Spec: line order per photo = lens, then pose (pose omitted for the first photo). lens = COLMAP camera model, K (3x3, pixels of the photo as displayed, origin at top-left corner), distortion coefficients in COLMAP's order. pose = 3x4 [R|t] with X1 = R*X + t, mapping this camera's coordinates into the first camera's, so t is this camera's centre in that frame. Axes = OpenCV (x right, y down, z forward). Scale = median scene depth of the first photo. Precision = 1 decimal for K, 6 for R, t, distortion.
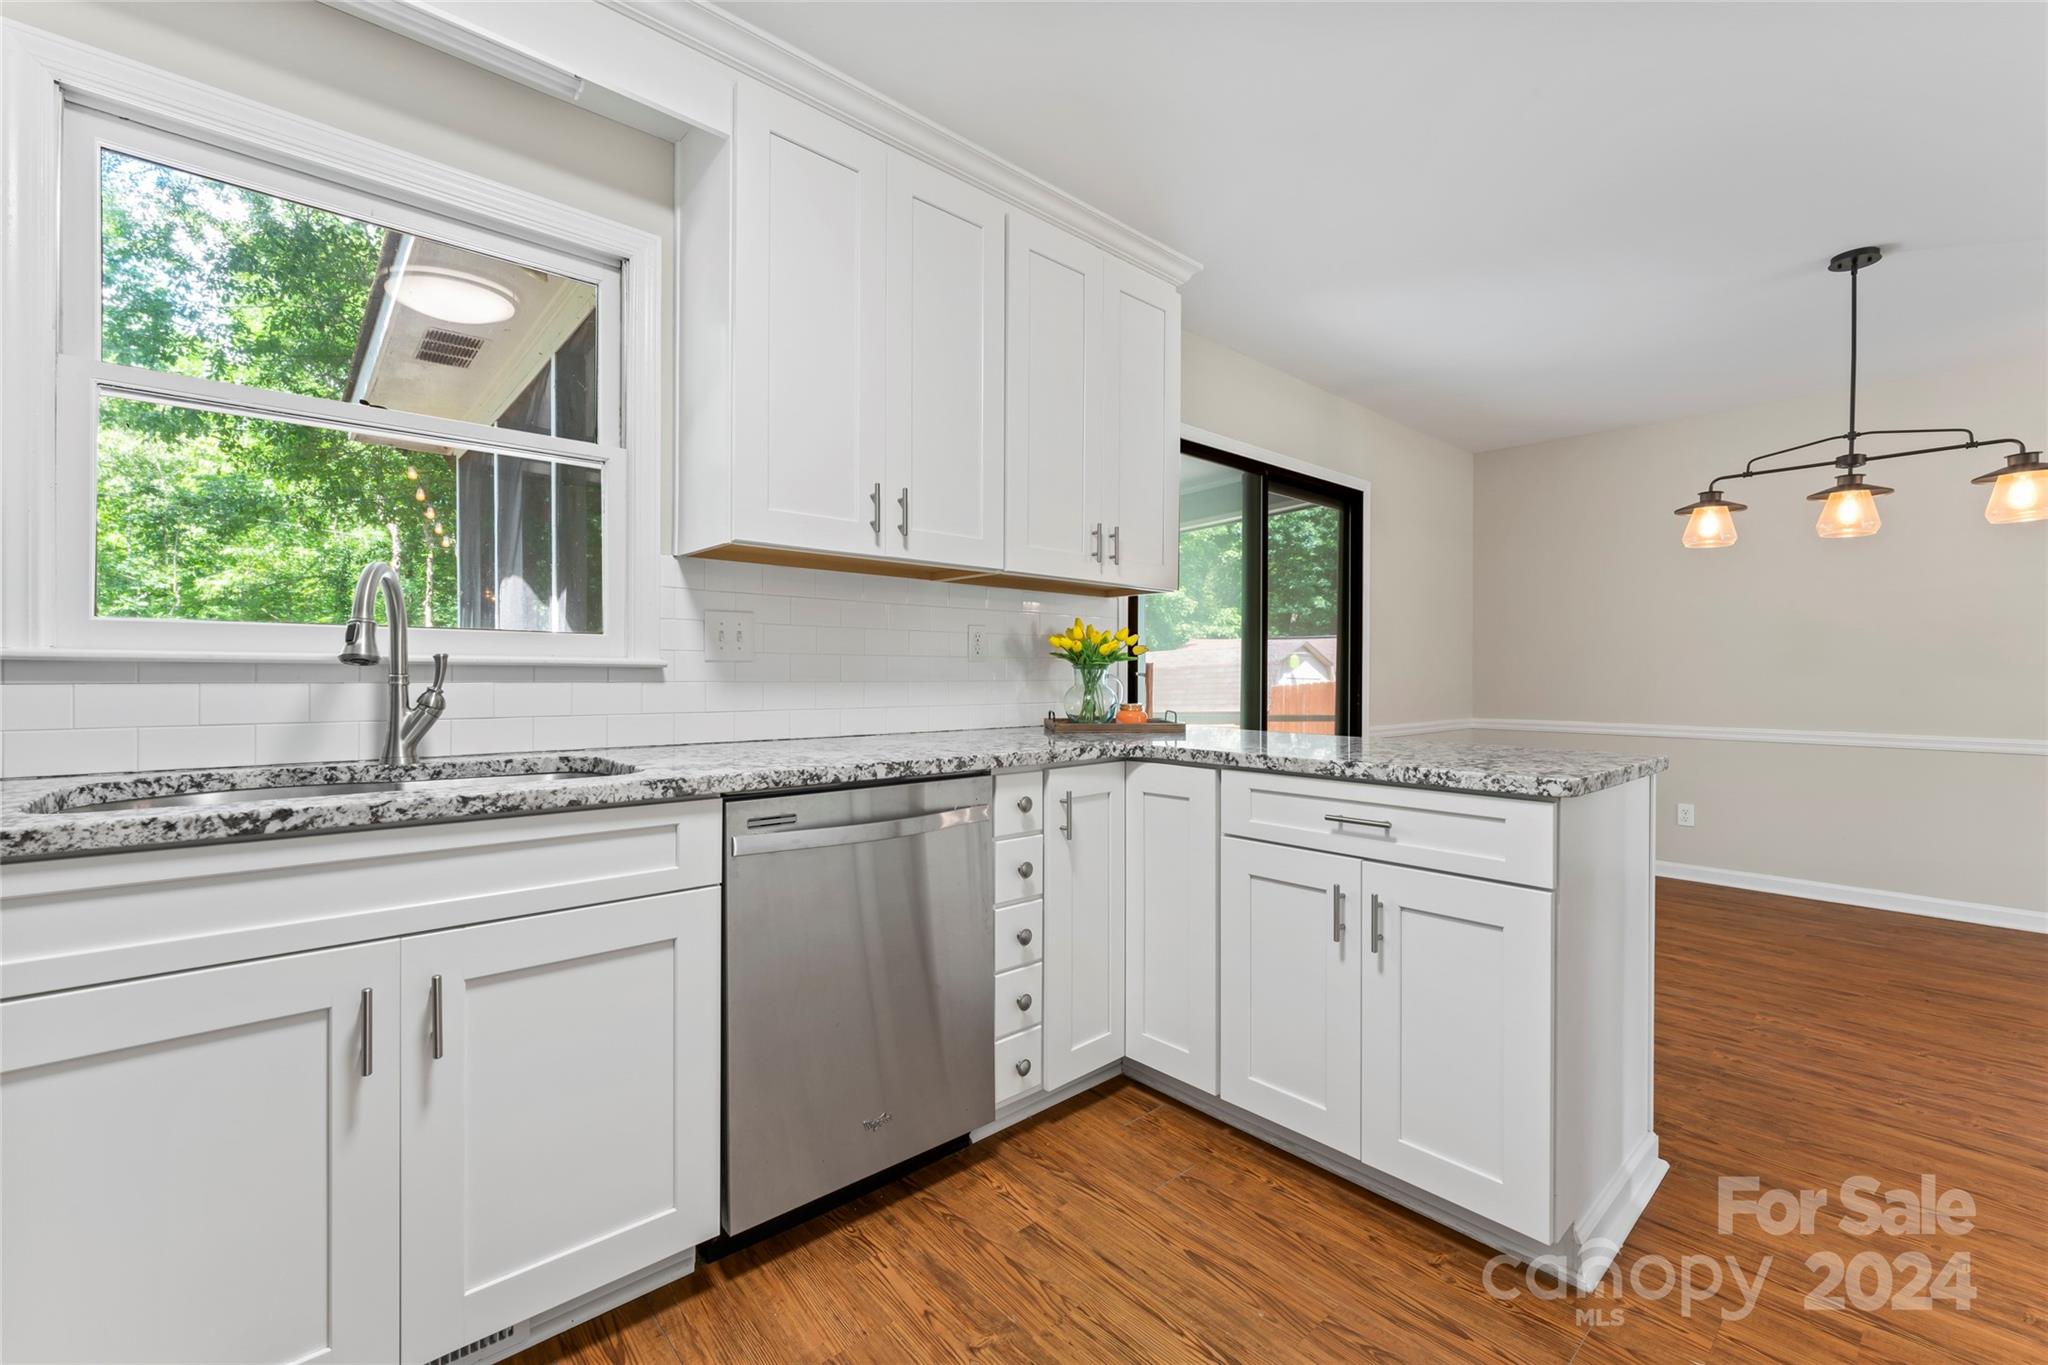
lens RADIAL K [[884.4, 0, 995.5], [0, 884.4, 664.8], [0, 0, 1]] dist [0.002249, -0.000152]
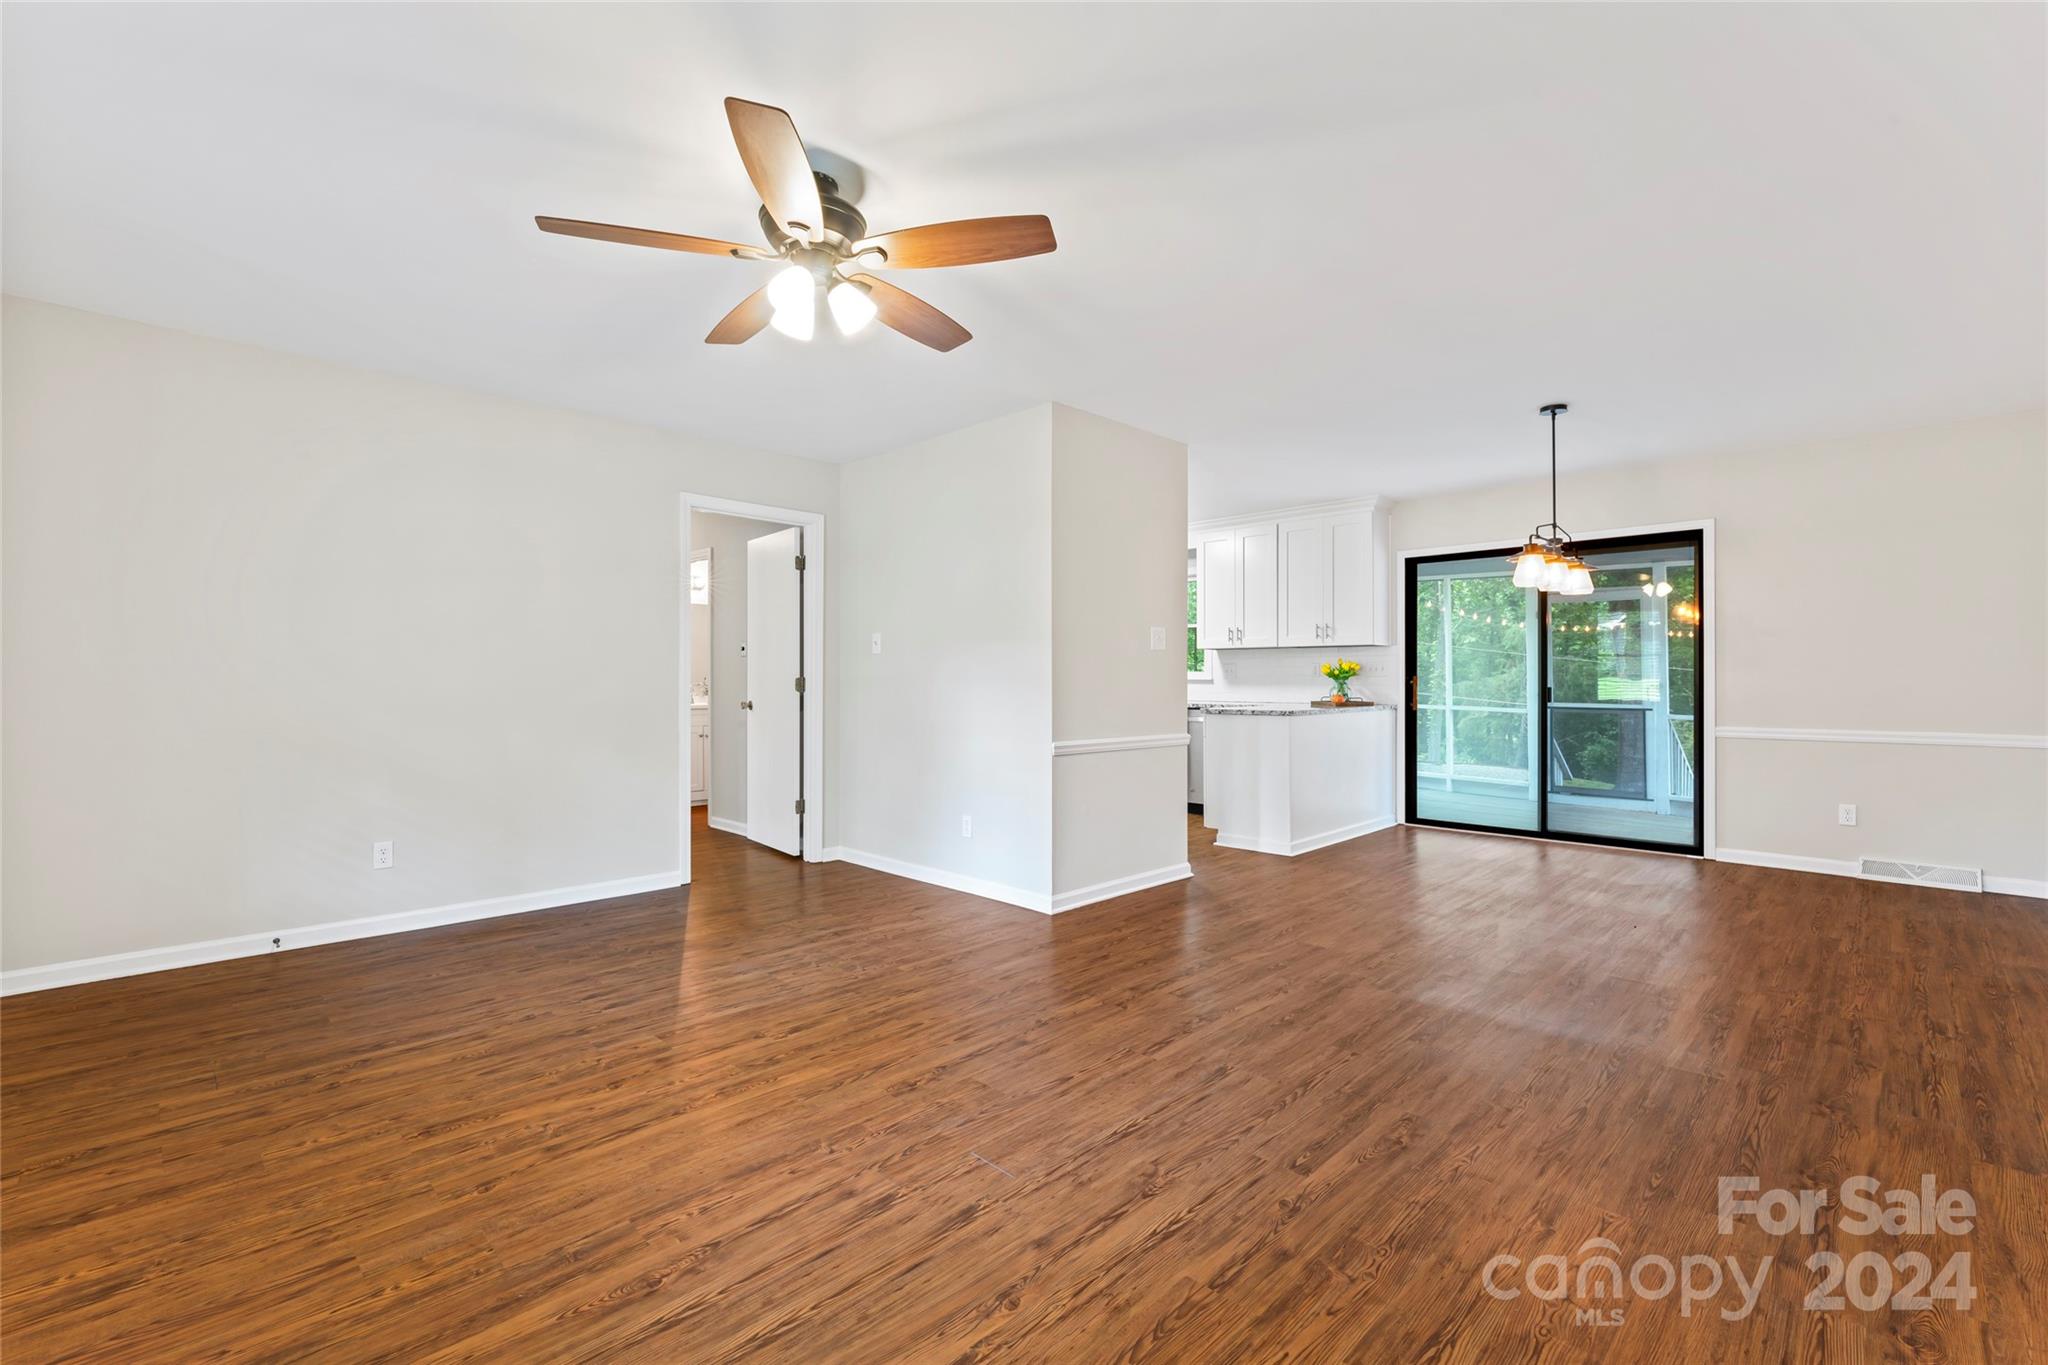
lens RADIAL K [[884.4, 0, 1009.0], [0, 884.4, 676.0], [0, 0, 1]] dist [0.002249, -0.000152]
pose [[0.036623, -0.007397, -0.999302, 3.797597], [0.011189, 0.999913, -0.006992, 0.002589], [0.999267, -0.010926, 0.036703, -0.001863]]
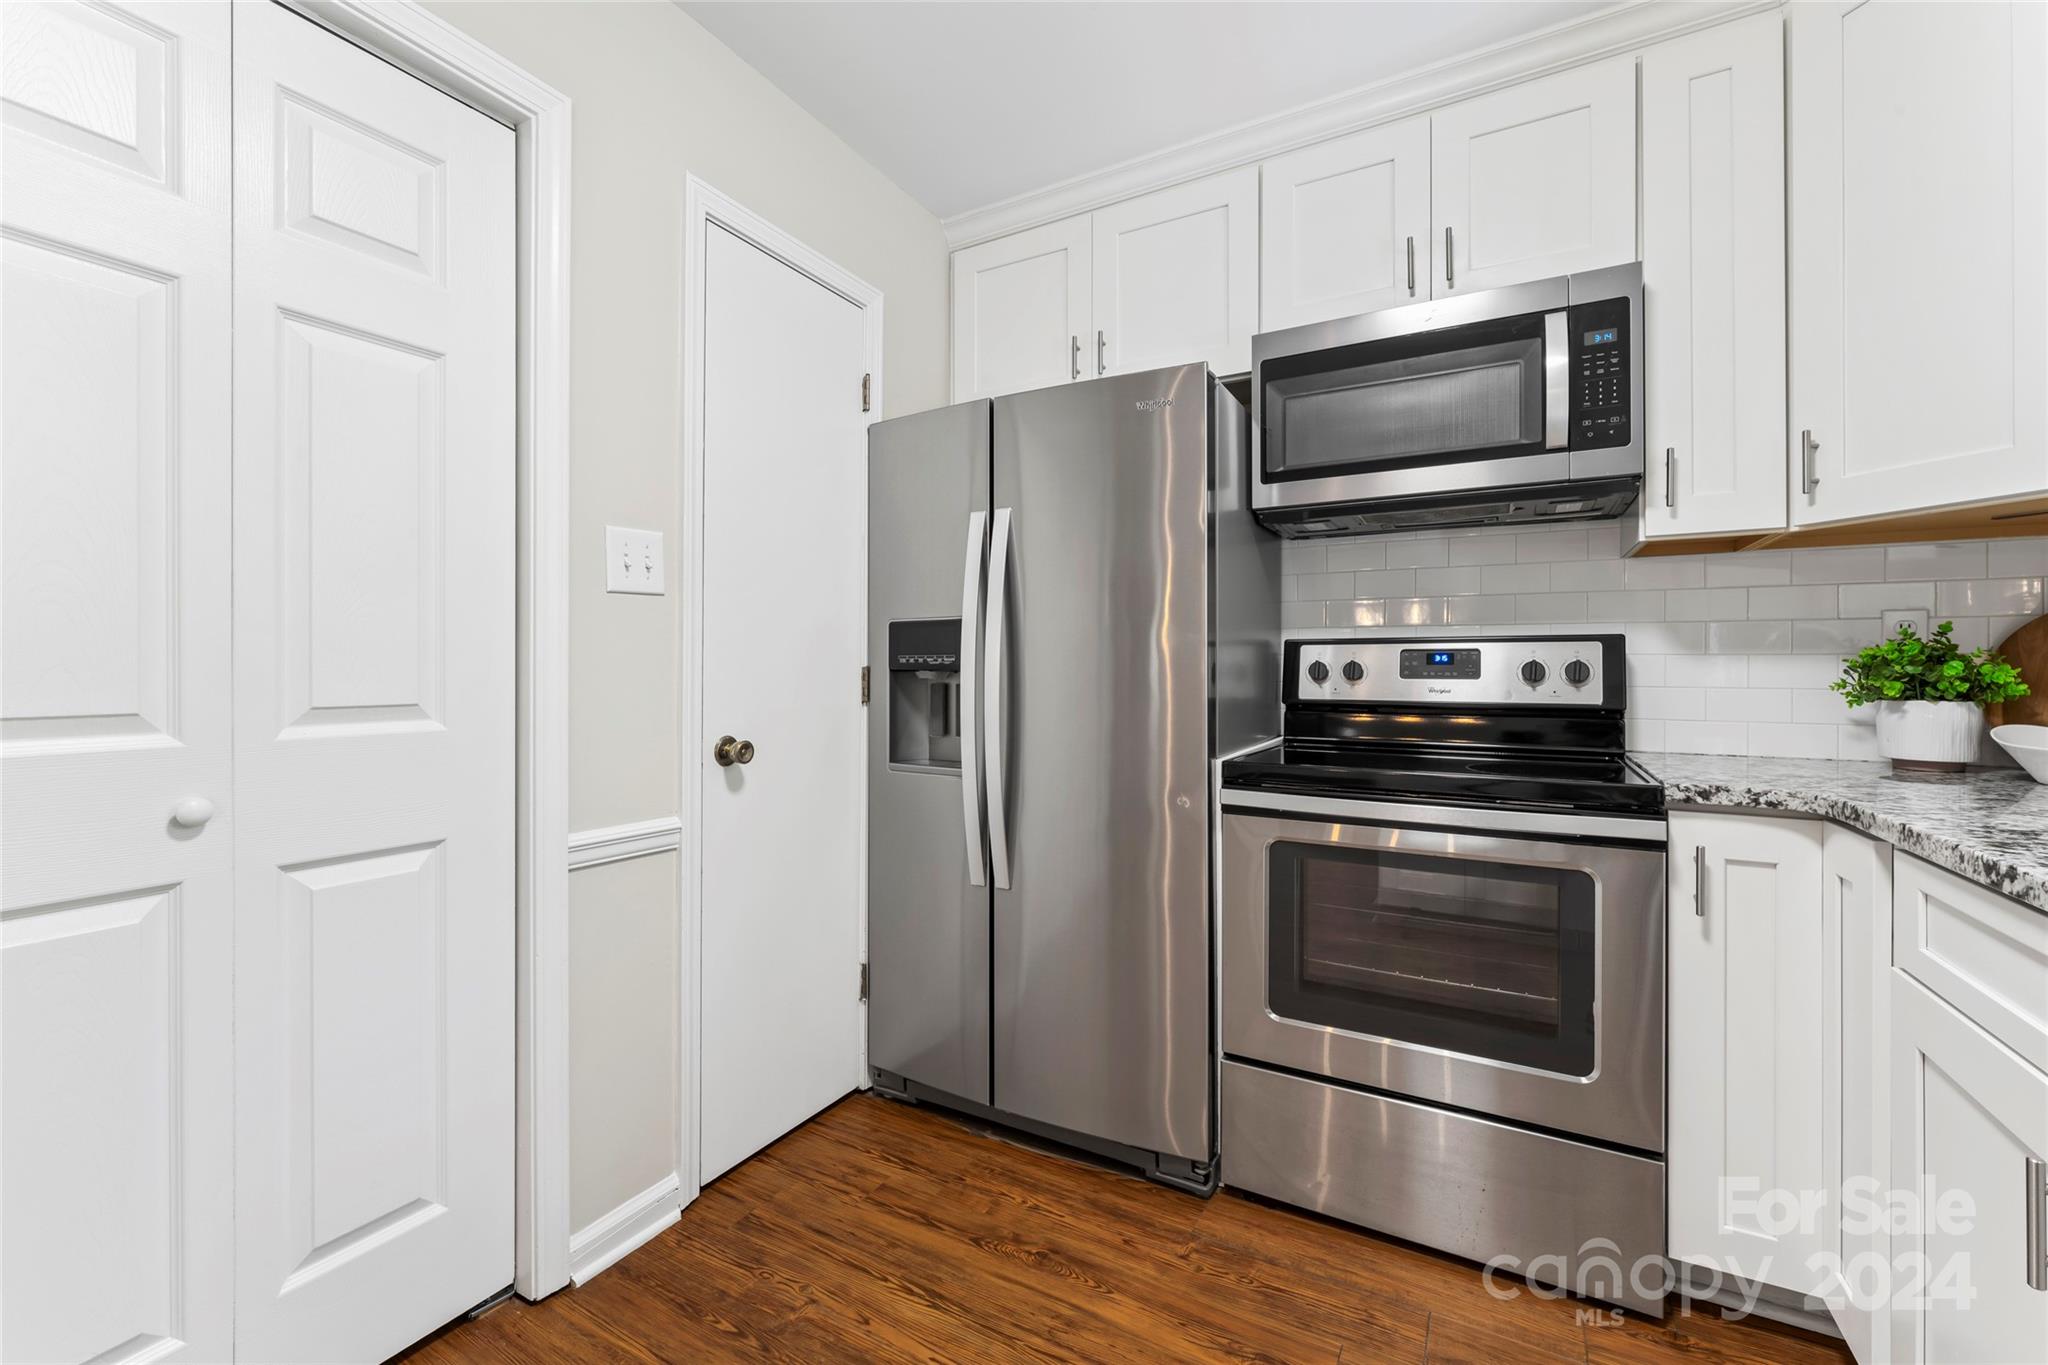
lens RADIAL K [[841.6, 0, 1009.2], [0, 841.6, 668.4], [0, 0, 1]] dist [-0.010396, 0.000773]
pose [[-0.950190, -0.009560, -0.311524, 0.140804], [-0.004439, 0.999843, -0.017143, 0.007324], [0.311639, -0.014906, -0.950084, 0.882335]]
